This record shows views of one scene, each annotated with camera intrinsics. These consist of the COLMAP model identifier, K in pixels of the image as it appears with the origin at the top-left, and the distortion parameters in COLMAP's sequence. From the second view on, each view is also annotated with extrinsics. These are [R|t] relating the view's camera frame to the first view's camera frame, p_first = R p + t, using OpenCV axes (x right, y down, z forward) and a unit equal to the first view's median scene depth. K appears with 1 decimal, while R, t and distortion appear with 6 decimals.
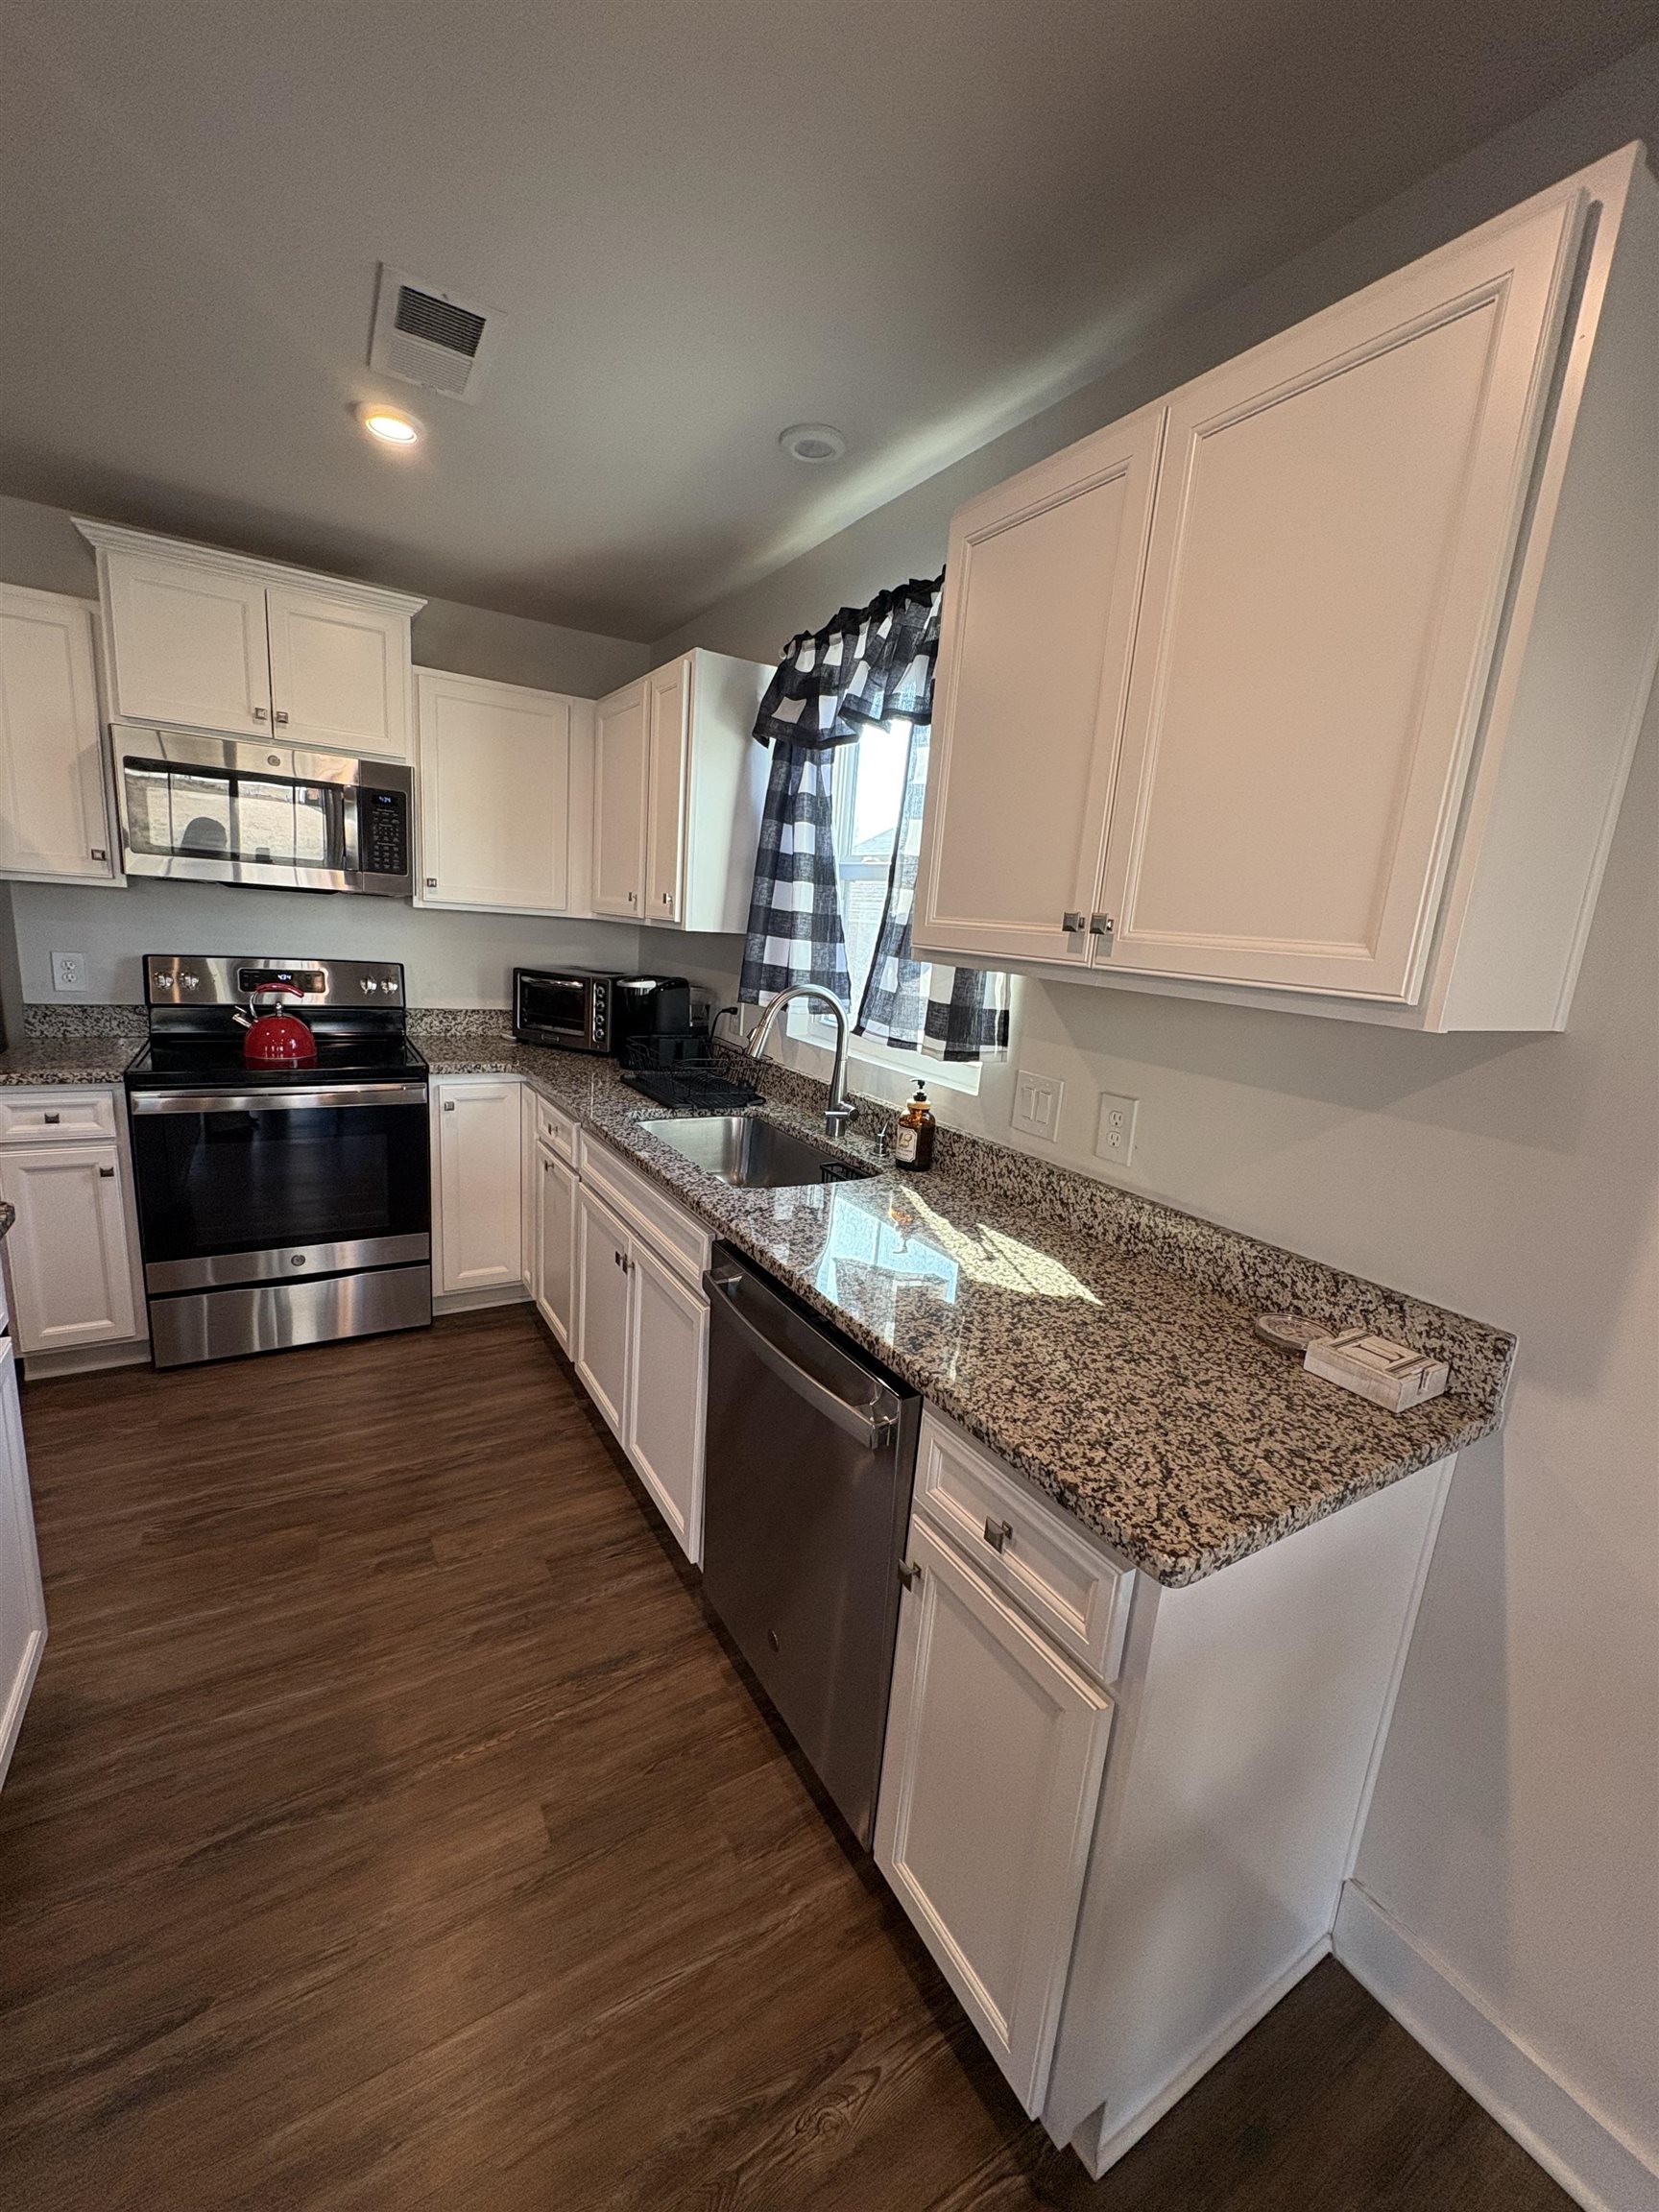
lens RADIAL K [[881.8, 0, 829.5], [0, 881.8, 1106.0], [0, 0, 1]] dist [0.000287, -0.000155]
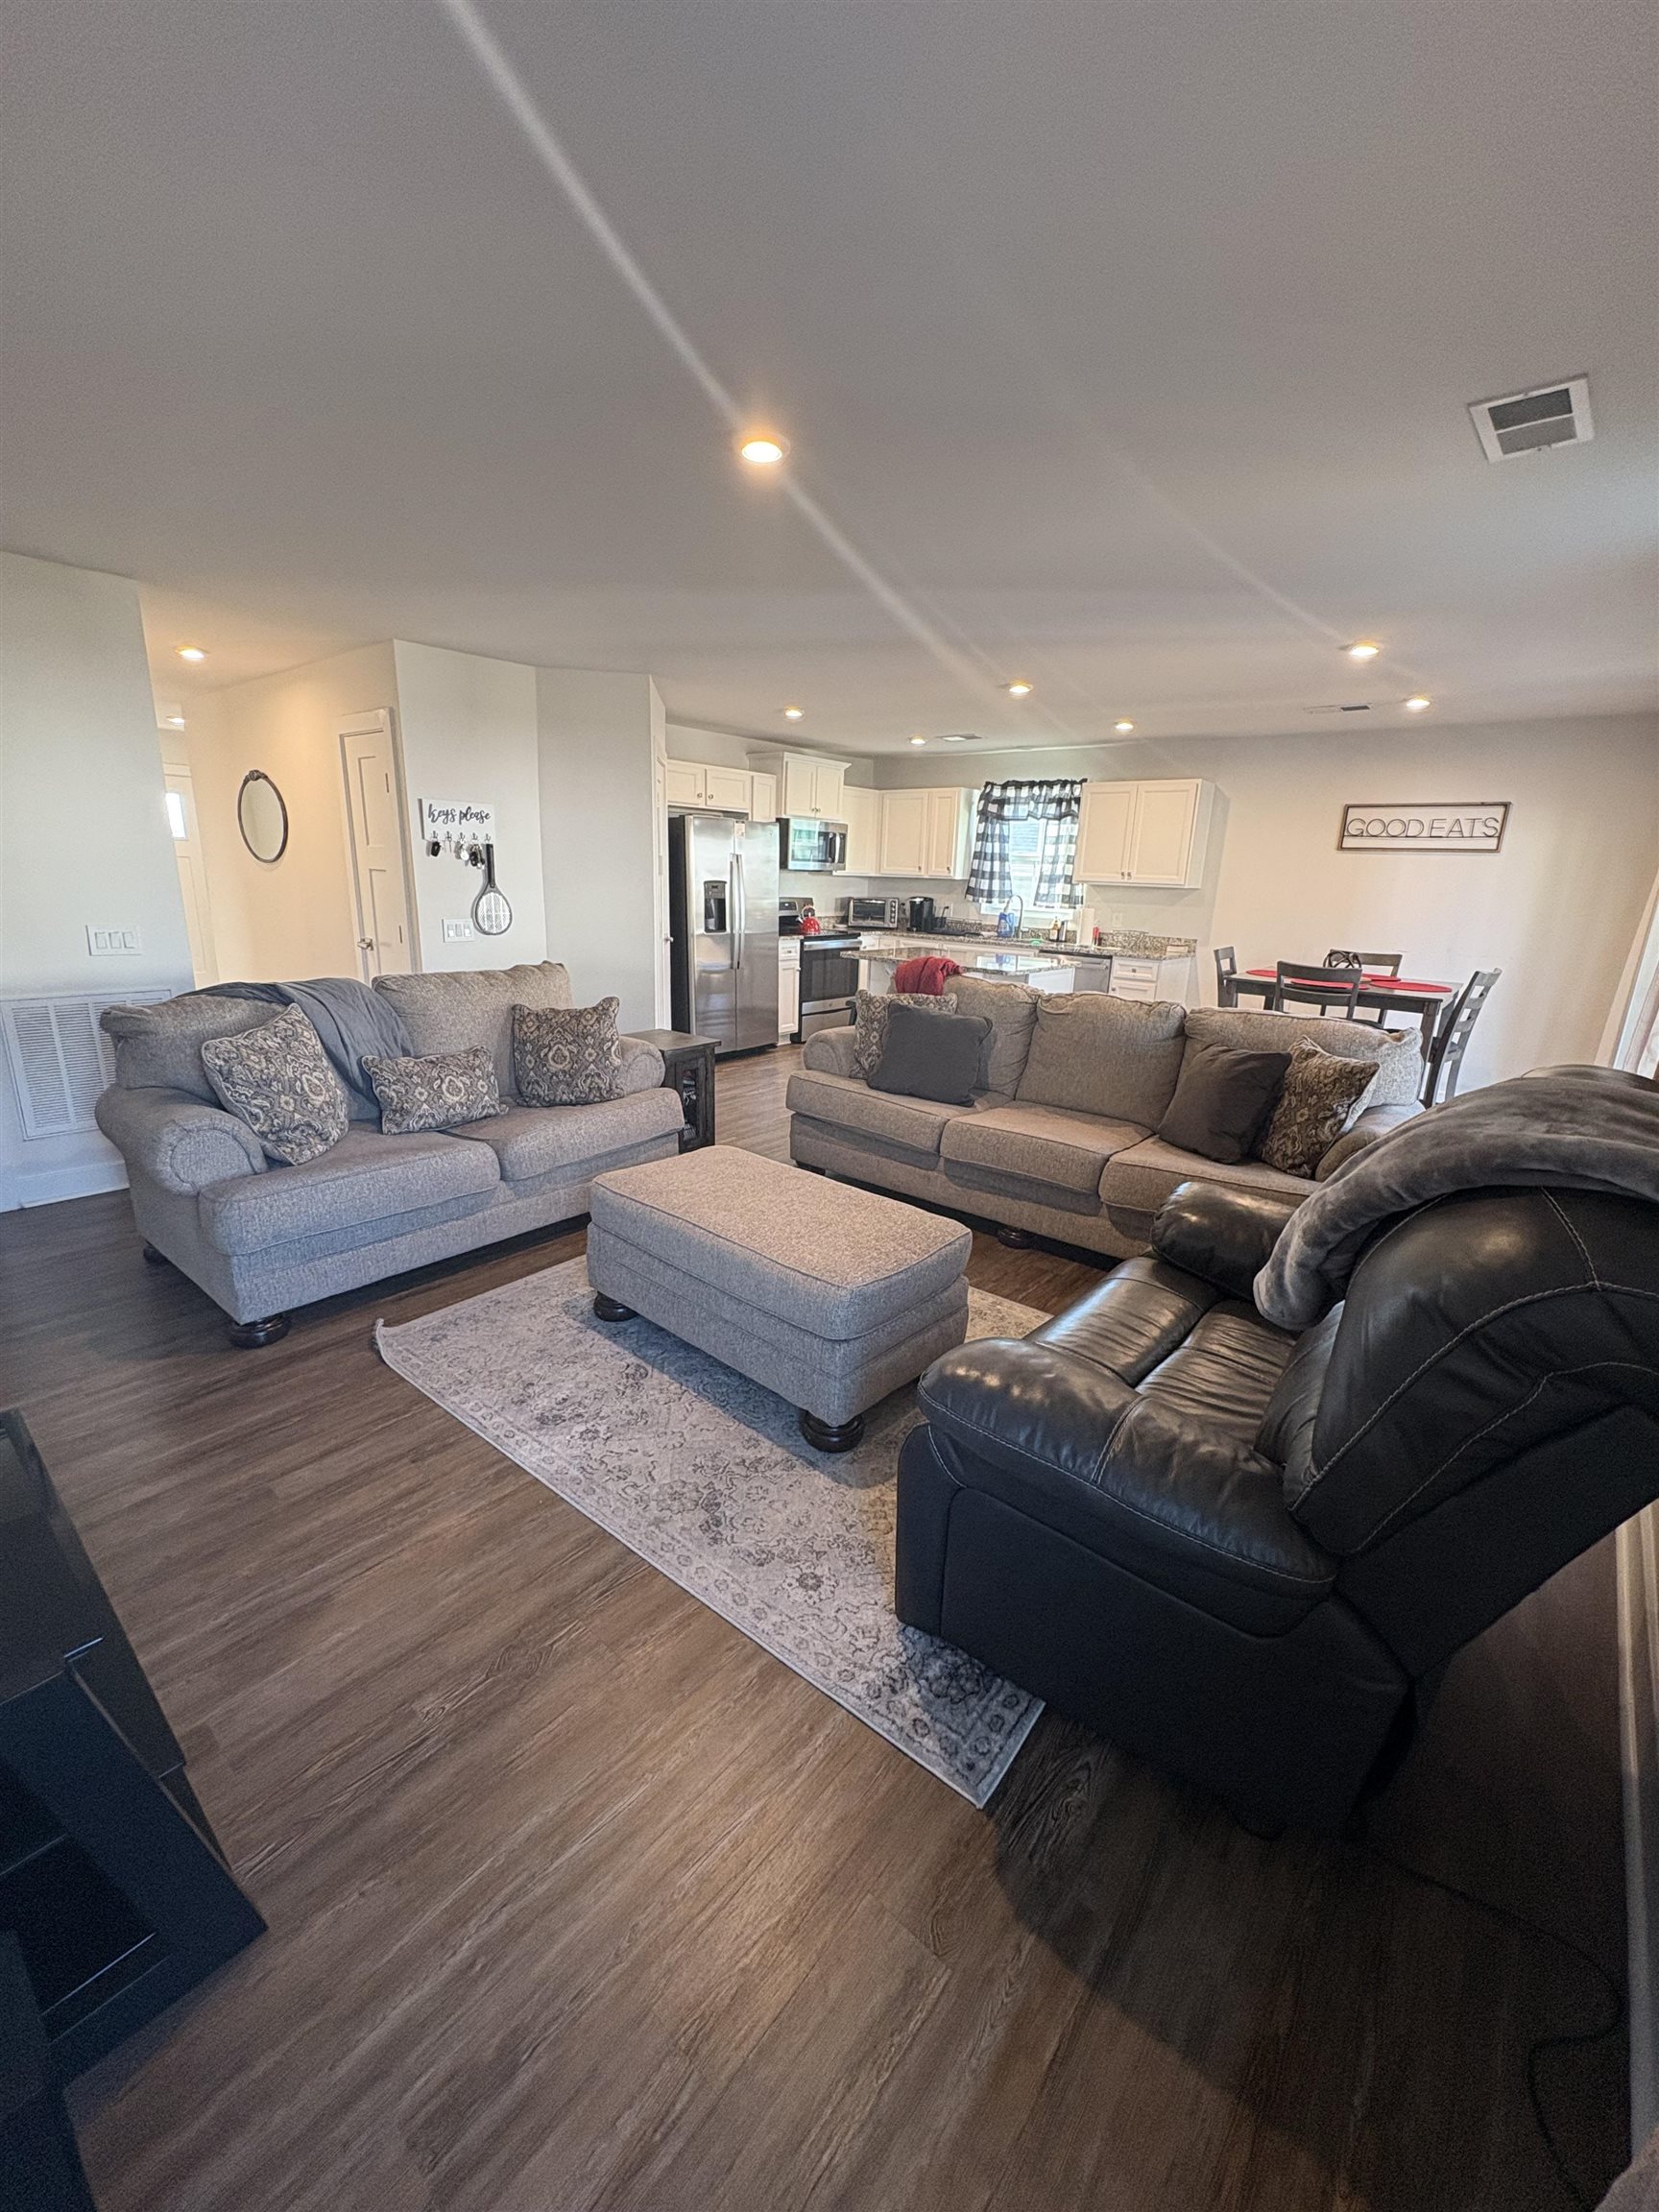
lens RADIAL K [[878.7, 0, 826.7], [0, 878.7, 1106.9], [0, 0, 1]] dist [0.001647, 0.000364]
pose [[0.949867, -0.122297, 0.287743, -1.966186], [0.101390, 0.991076, 0.086531, 0.344588], [-0.295758, -0.053019, 0.953790, -2.272868]]
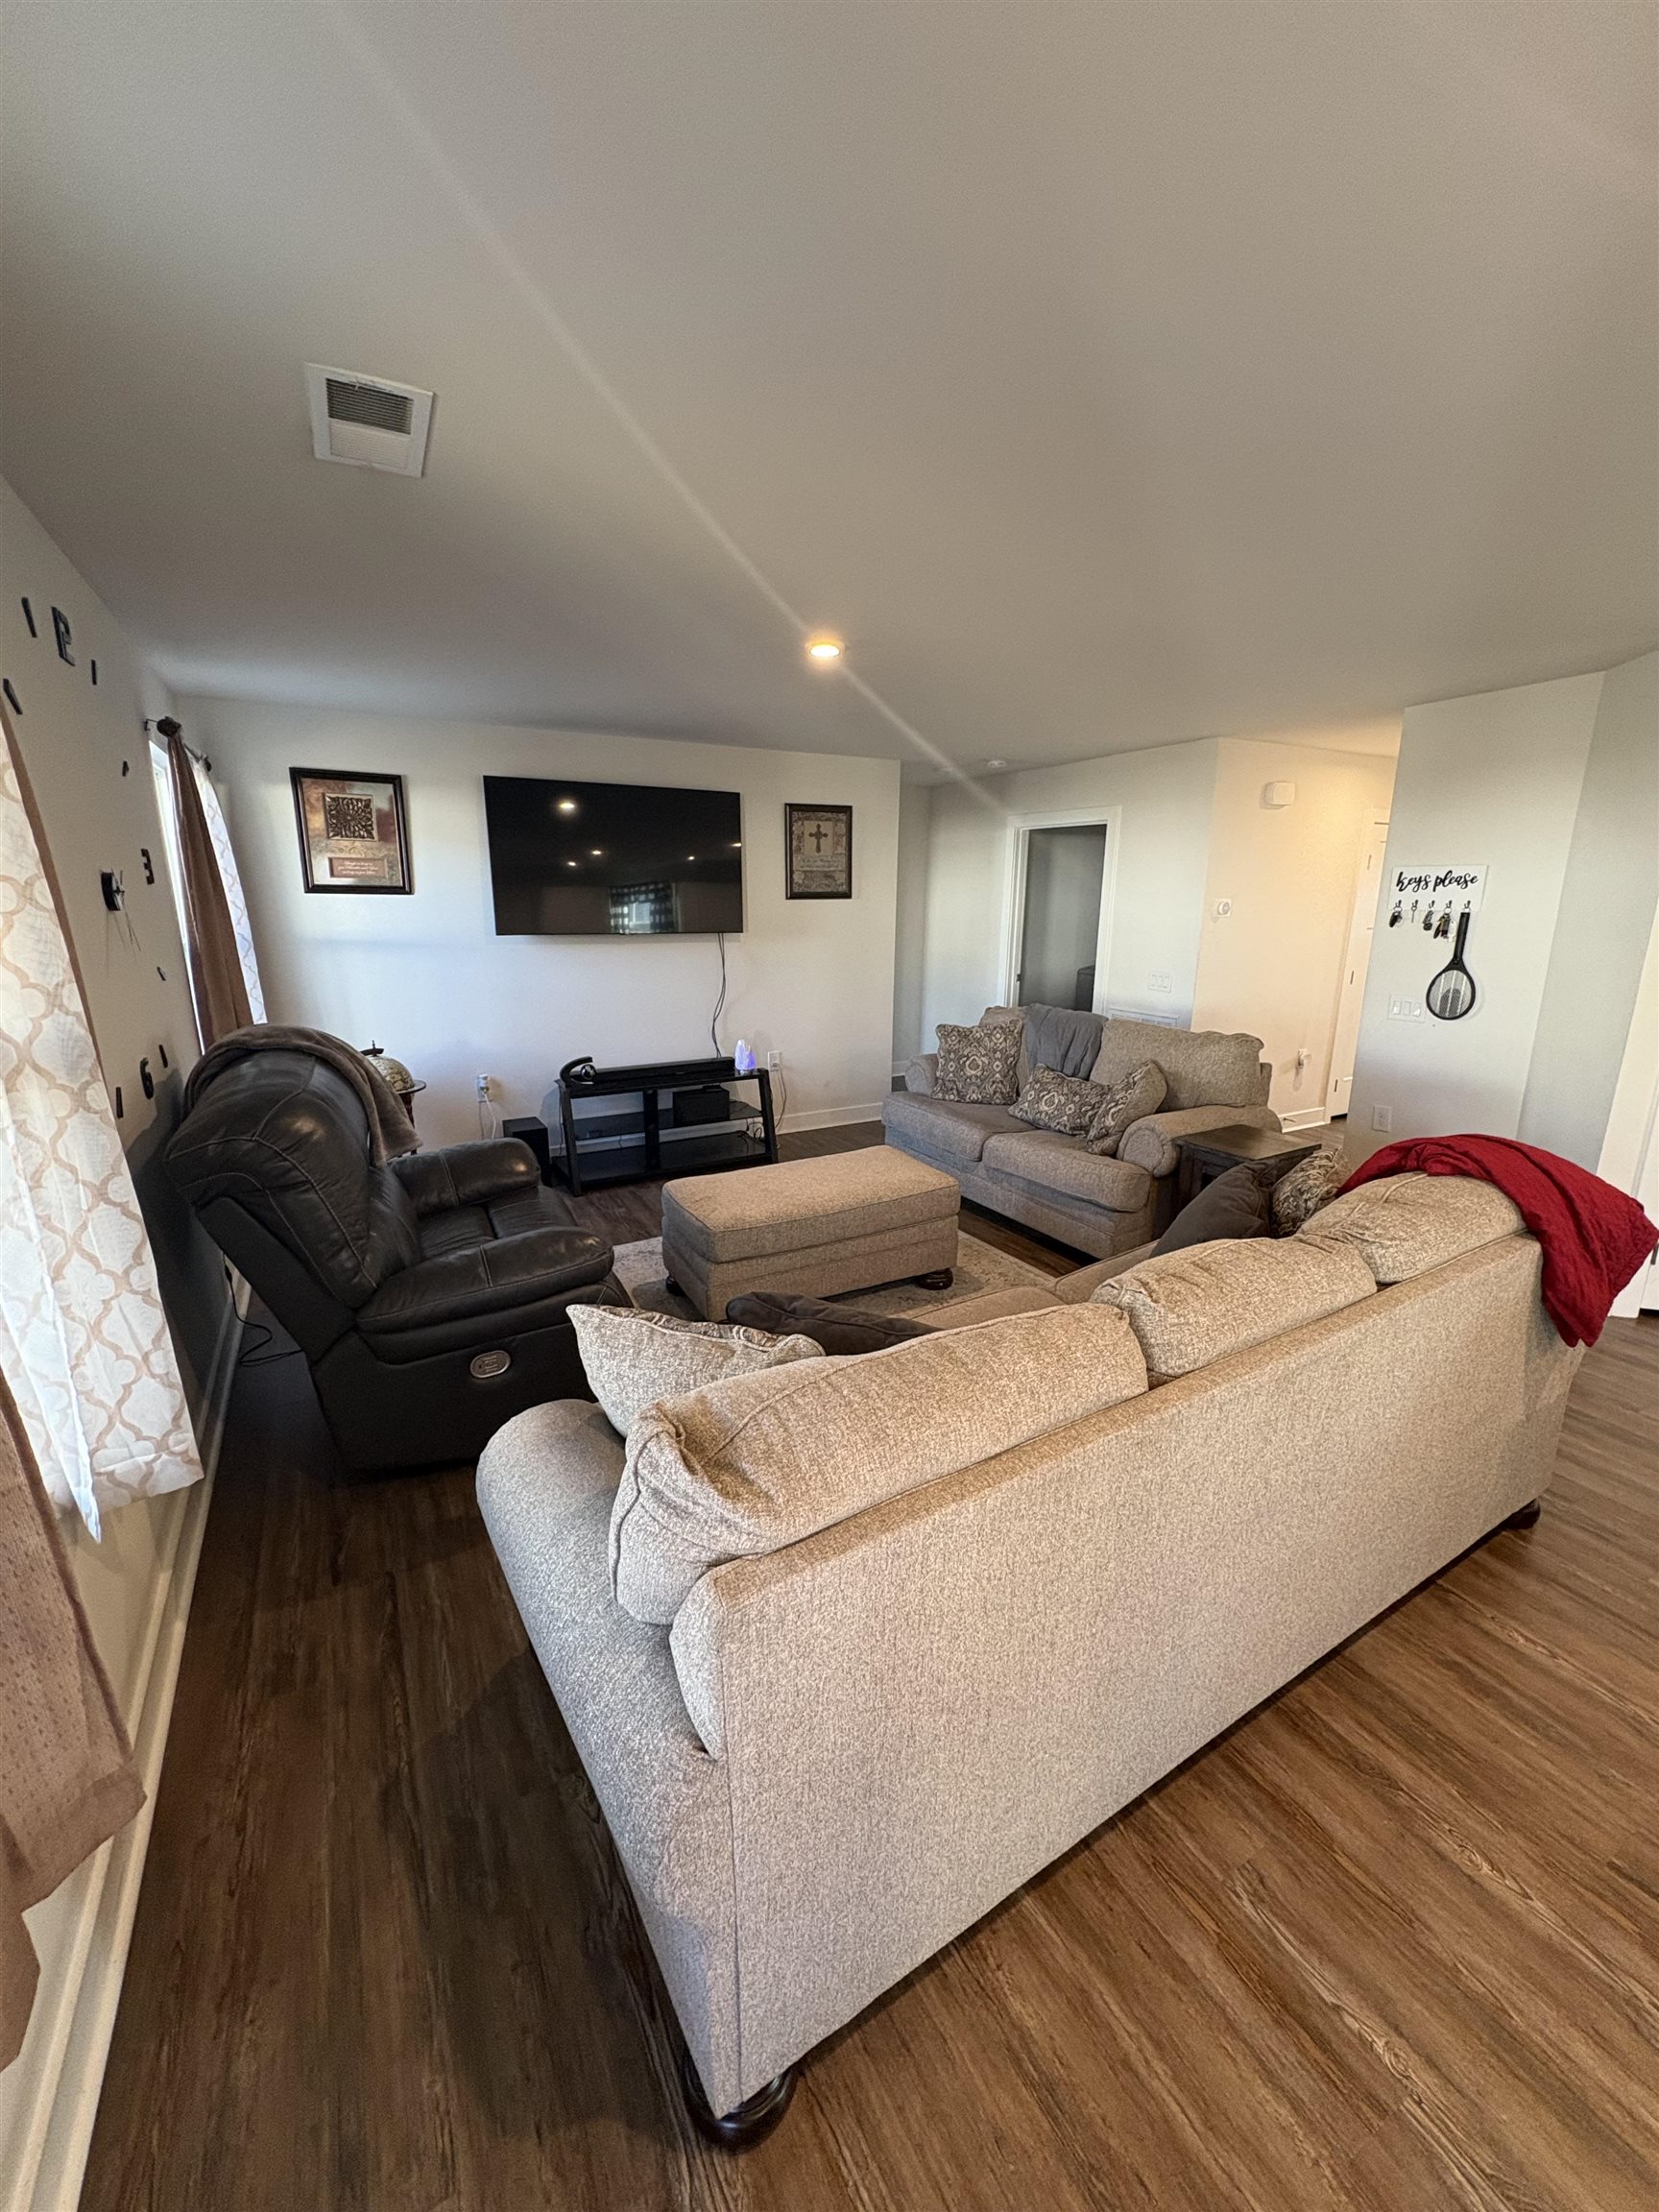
lens RADIAL K [[881.8, 0, 829.5], [0, 881.8, 1106.0], [0, 0, 1]] dist [0.000287, -0.000155]
pose [[-0.027963, 0.161819, -0.986424, -0.015132], [-0.220274, 0.961555, 0.163984, 0.160357], [0.975037, 0.221869, 0.008757, -1.018639]]
